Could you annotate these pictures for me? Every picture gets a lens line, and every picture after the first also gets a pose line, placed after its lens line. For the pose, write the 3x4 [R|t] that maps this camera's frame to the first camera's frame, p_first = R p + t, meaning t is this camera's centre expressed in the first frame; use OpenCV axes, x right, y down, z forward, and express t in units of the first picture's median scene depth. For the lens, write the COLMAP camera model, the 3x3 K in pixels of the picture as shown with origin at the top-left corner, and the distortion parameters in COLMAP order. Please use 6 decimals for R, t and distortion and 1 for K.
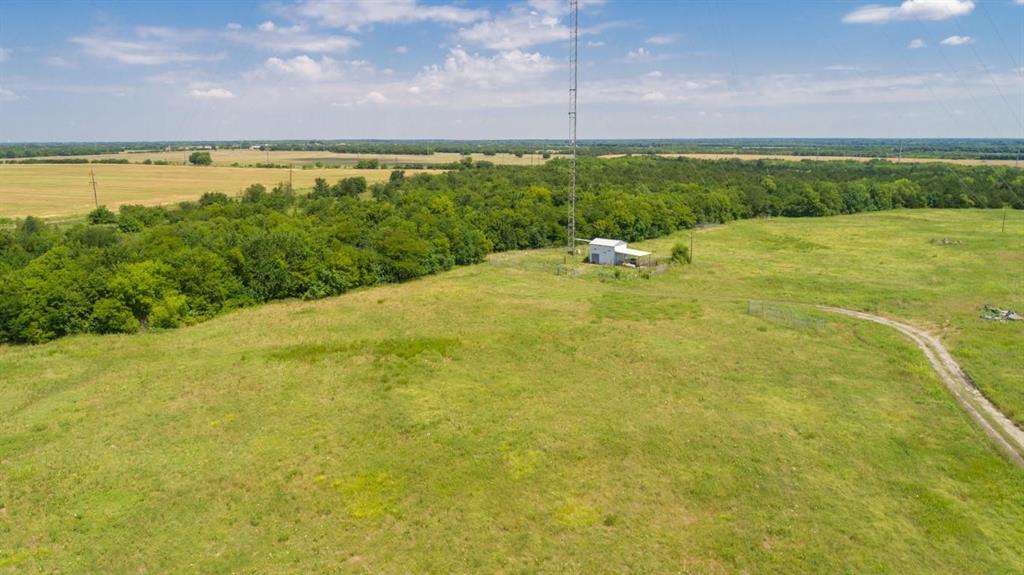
lens RADIAL K [[714.8, 0, 508.5], [0, 714.8, 289.5], [0, 0, 1]] dist [-0.017452, 0.003609]
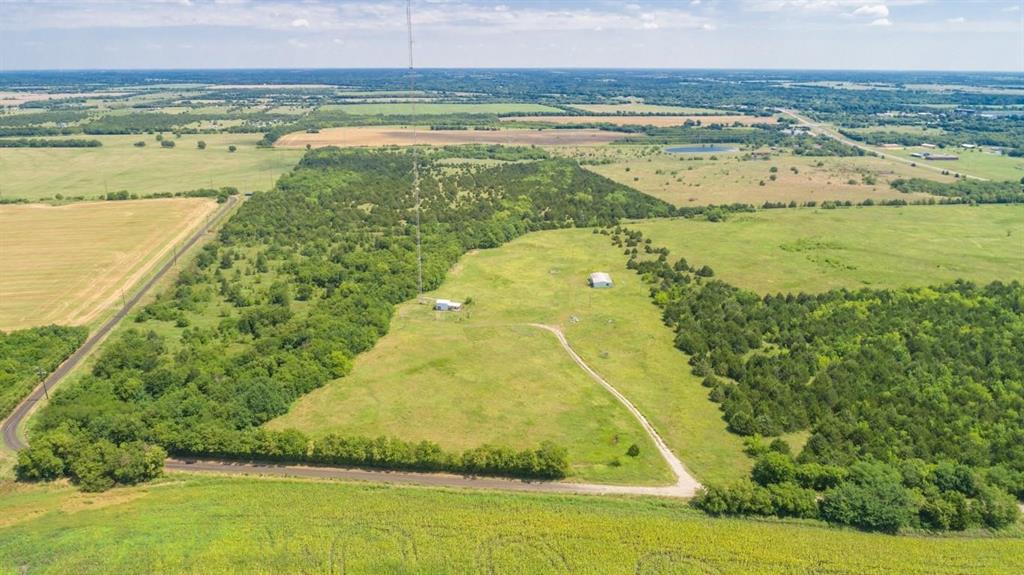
lens RADIAL K [[714.8, 0, 508.5], [0, 714.8, 289.5], [0, 0, 1]] dist [-0.017452, 0.003609]
pose [[0.868887, -0.151551, 0.471241, -0.109887], [0.105003, 0.986745, 0.123730, -0.051364], [-0.483746, -0.058026, 0.873283, -0.171235]]
